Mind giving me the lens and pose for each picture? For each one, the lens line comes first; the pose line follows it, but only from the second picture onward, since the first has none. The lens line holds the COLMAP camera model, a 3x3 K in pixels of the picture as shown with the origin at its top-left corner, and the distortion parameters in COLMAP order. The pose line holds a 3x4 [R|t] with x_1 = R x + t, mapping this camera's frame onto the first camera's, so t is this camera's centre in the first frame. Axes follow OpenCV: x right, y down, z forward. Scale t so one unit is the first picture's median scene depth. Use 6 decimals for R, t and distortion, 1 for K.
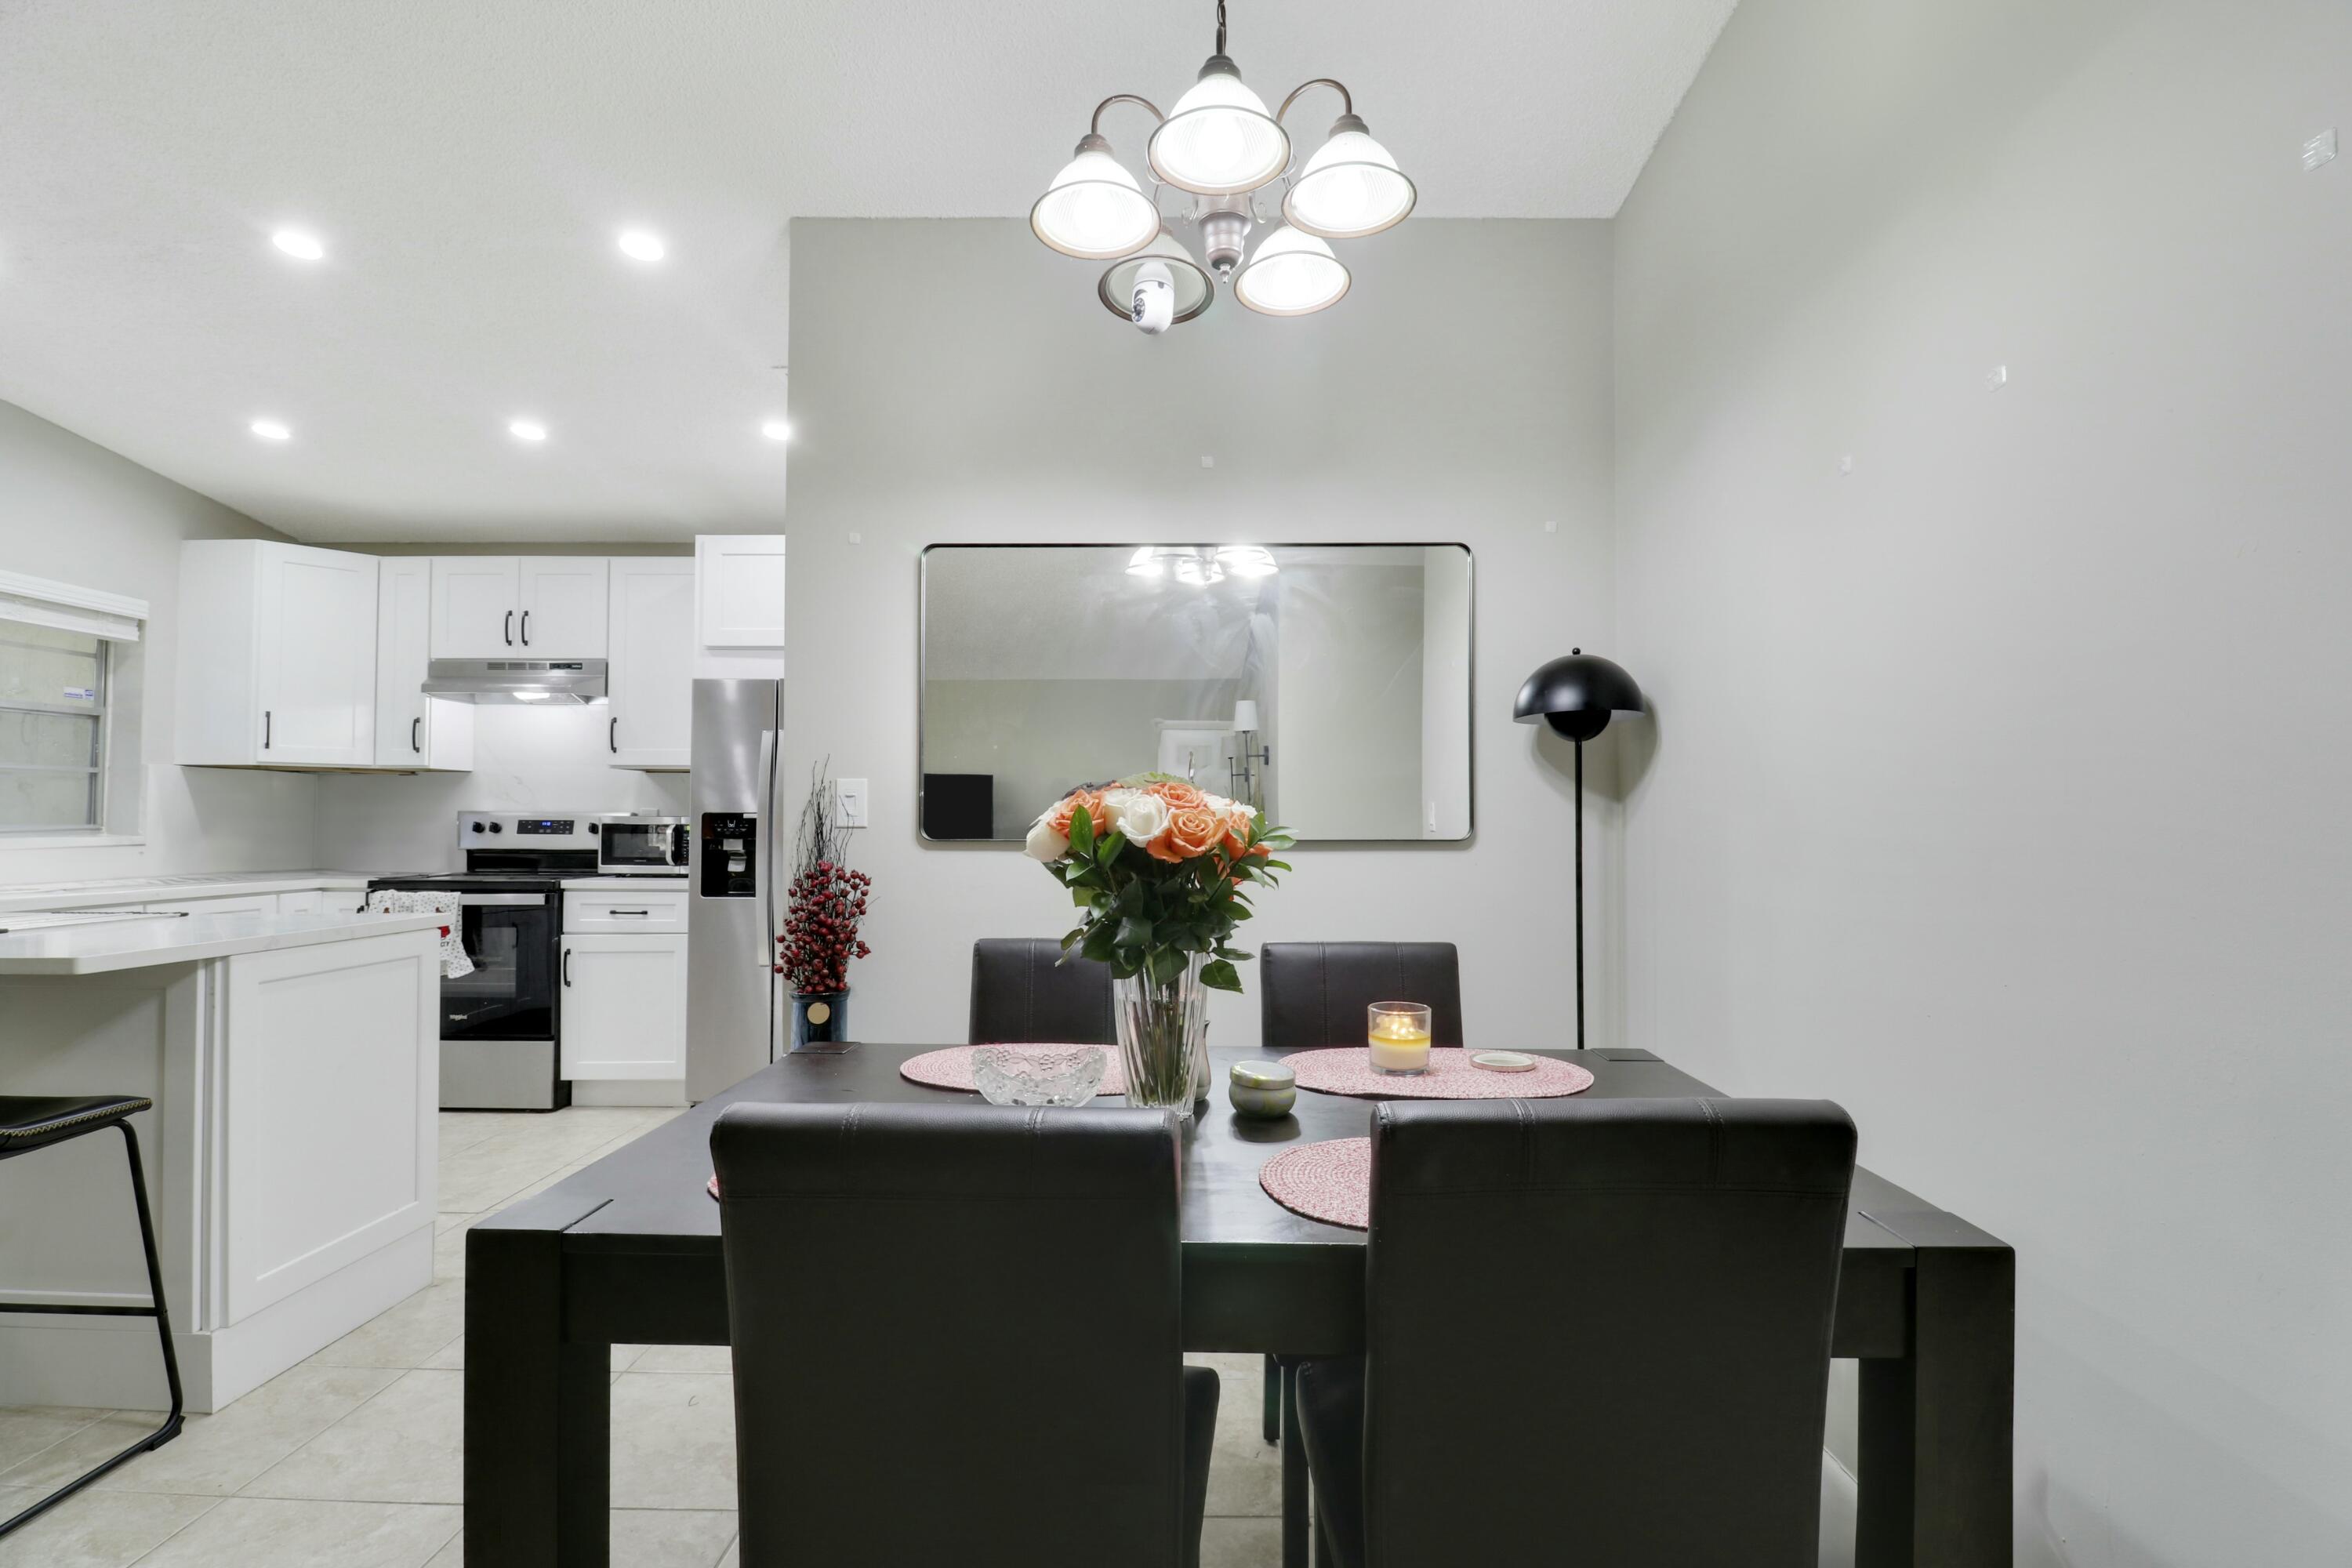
lens RADIAL K [[1084.2, 0, 1187.3], [0, 1084.2, 794.7], [0, 0, 1]] dist [0.002374, -0.014228]
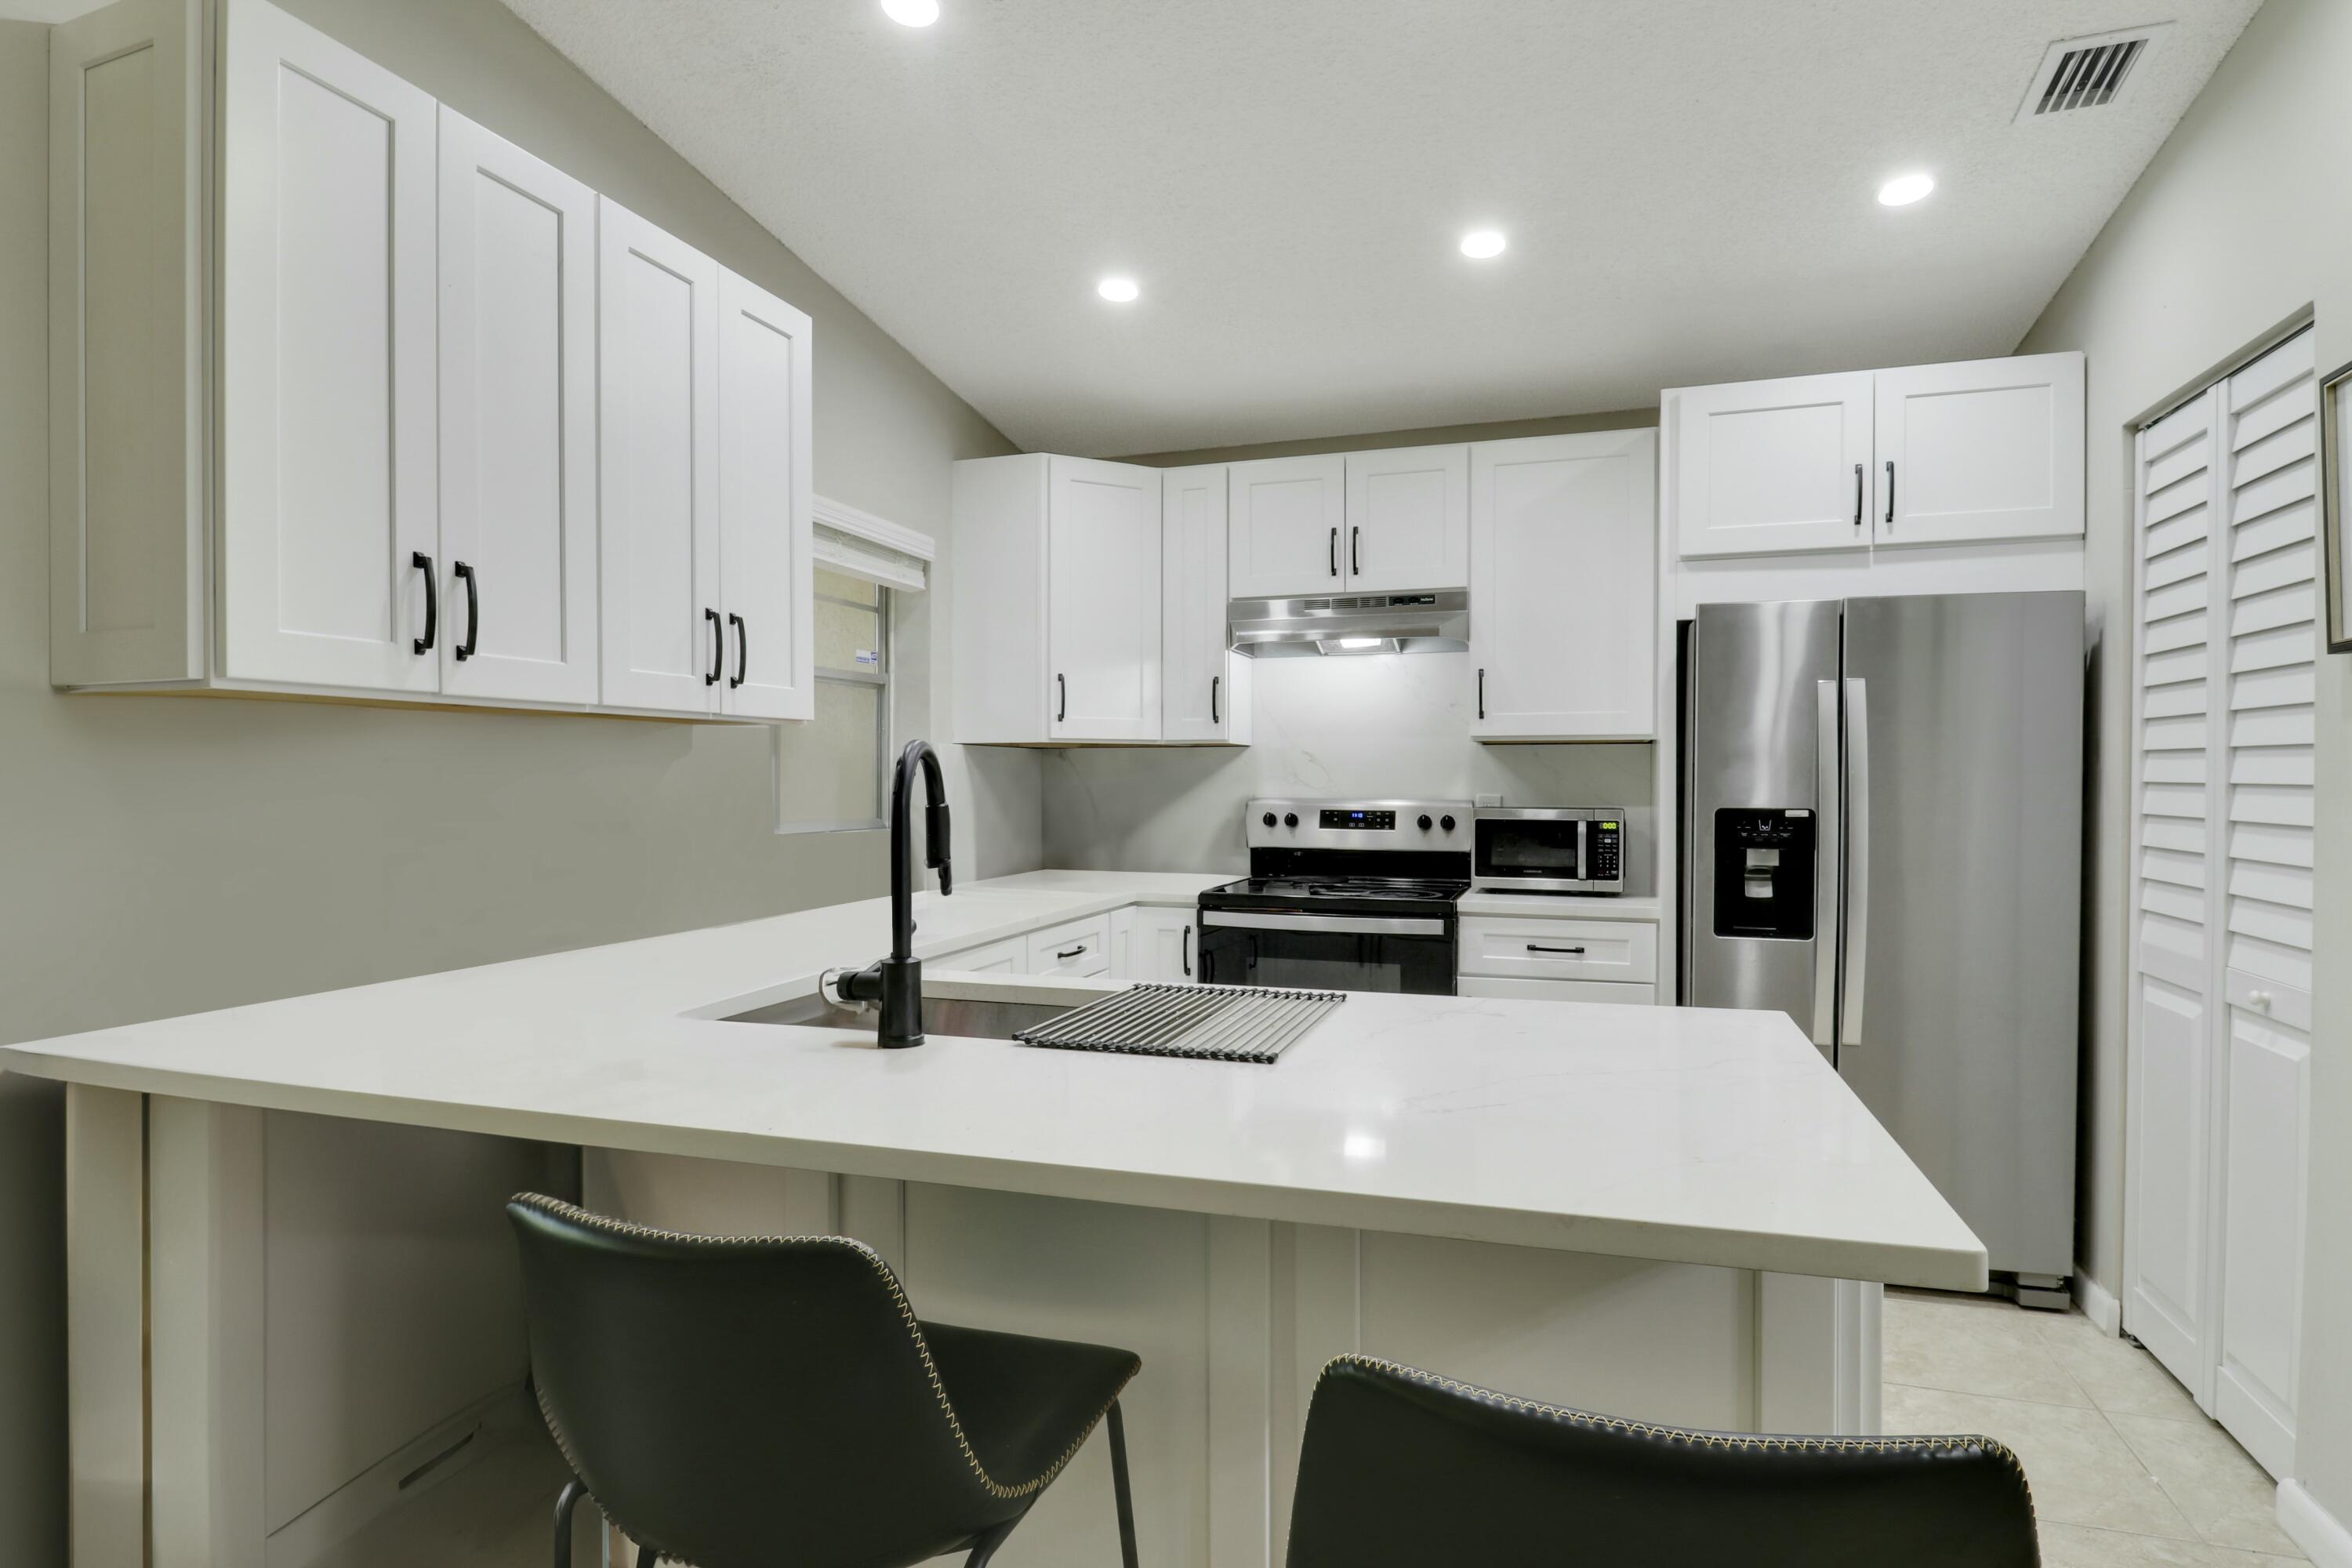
lens RADIAL K [[1202.1, 0, 1190.4], [0, 1202.1, 796.4], [0, 0, 1]] dist [0.005331, -0.014144]
pose [[0.952349, 0.001748, -0.305007, -0.505485], [0.009261, 0.999357, 0.034644, -0.018000], [0.304871, -0.035818, 0.951720, 0.199288]]
